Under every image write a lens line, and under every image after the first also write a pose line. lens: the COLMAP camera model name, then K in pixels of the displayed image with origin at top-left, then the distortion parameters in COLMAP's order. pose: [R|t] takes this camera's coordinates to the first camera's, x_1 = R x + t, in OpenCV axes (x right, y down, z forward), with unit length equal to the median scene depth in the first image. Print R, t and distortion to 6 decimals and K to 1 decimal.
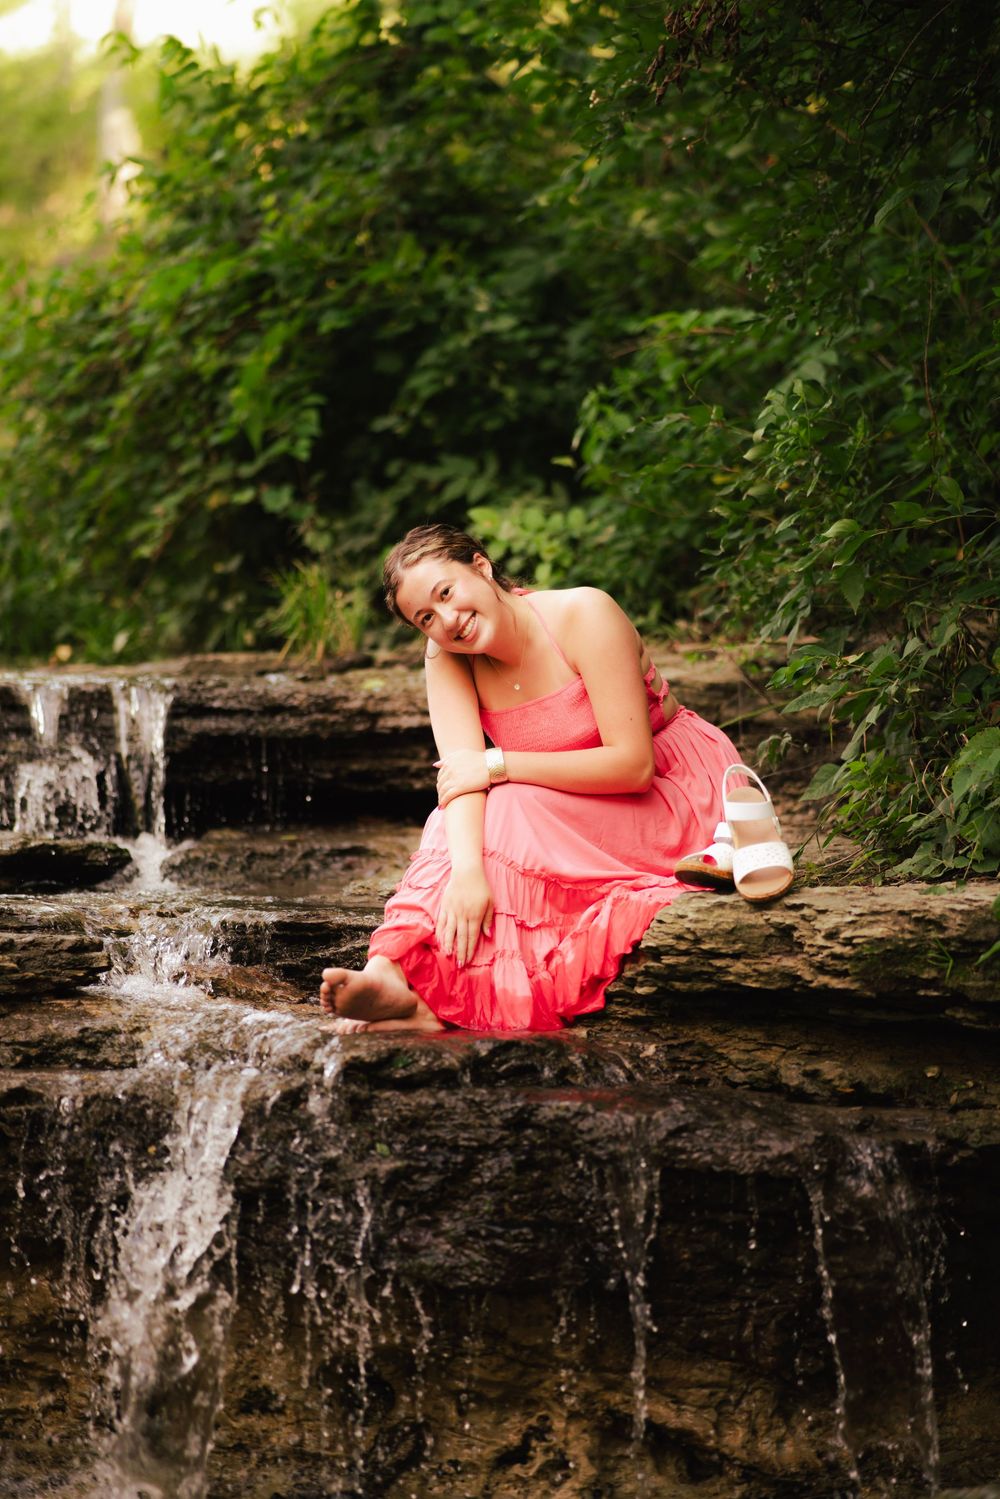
lens RADIAL K [[3592.8, 0, 500.0], [0, 3592.8, 749.5], [0, 0, 1]] dist [0.063939, -1.010424]
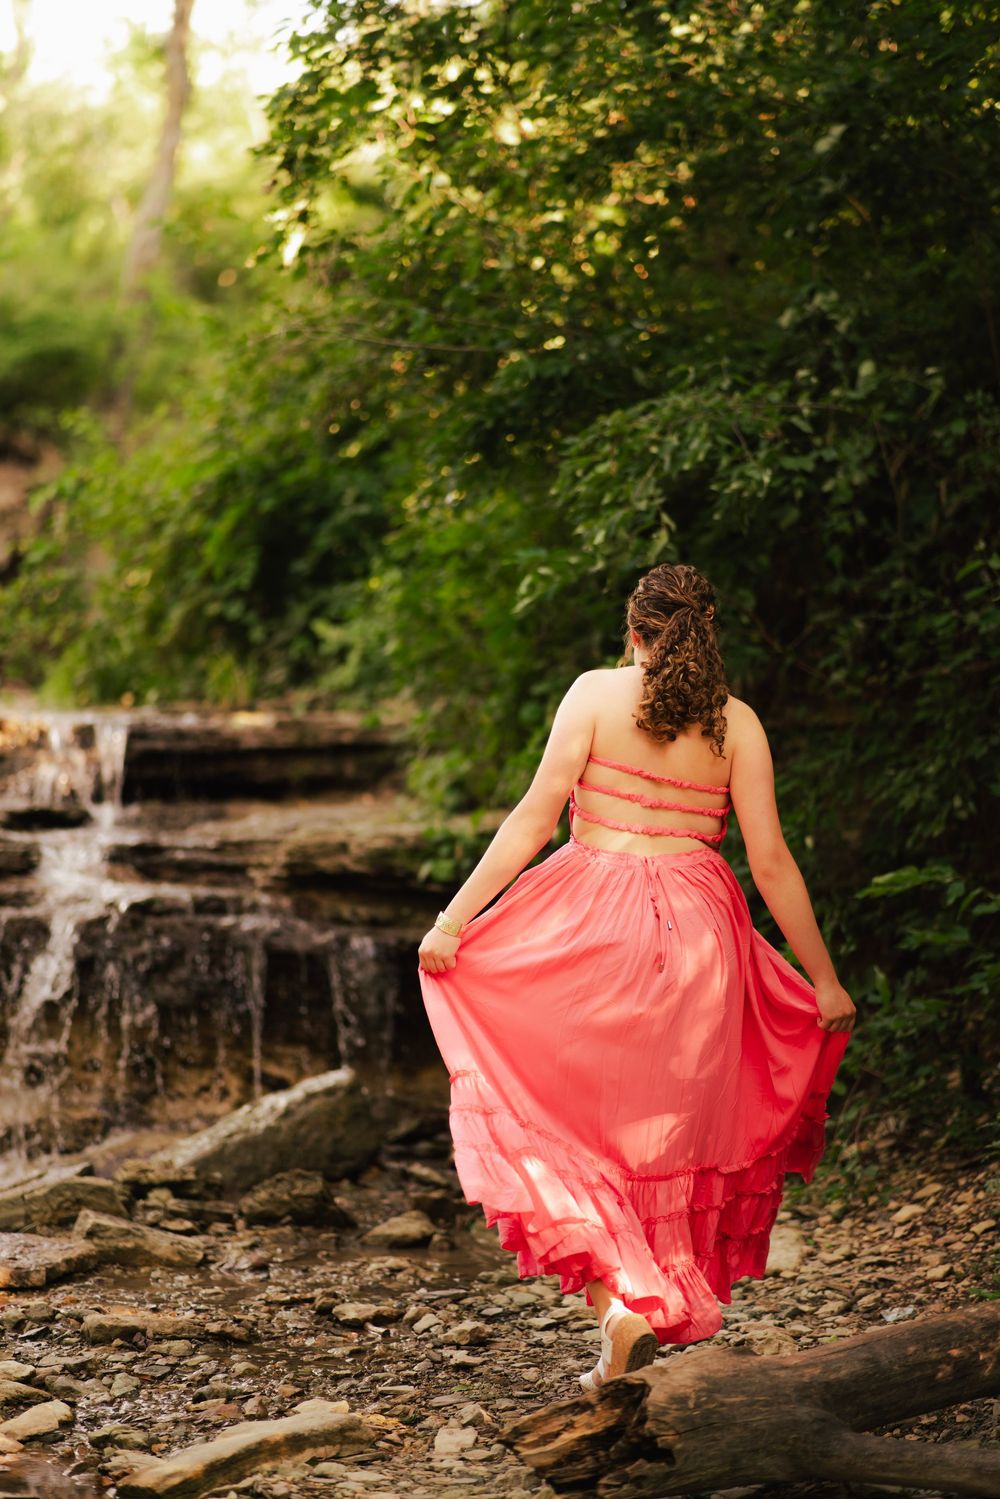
lens RADIAL K [[3592.8, 0, 500.0], [0, 3592.8, 749.5], [0, 0, 1]] dist [0.063939, -1.010424]
pose [[0.994354, 0.007340, -0.105862, 0.287758], [-0.008062, 0.999947, -0.006394, 0.006067], [0.105809, 0.007211, 0.994360, -0.784425]]
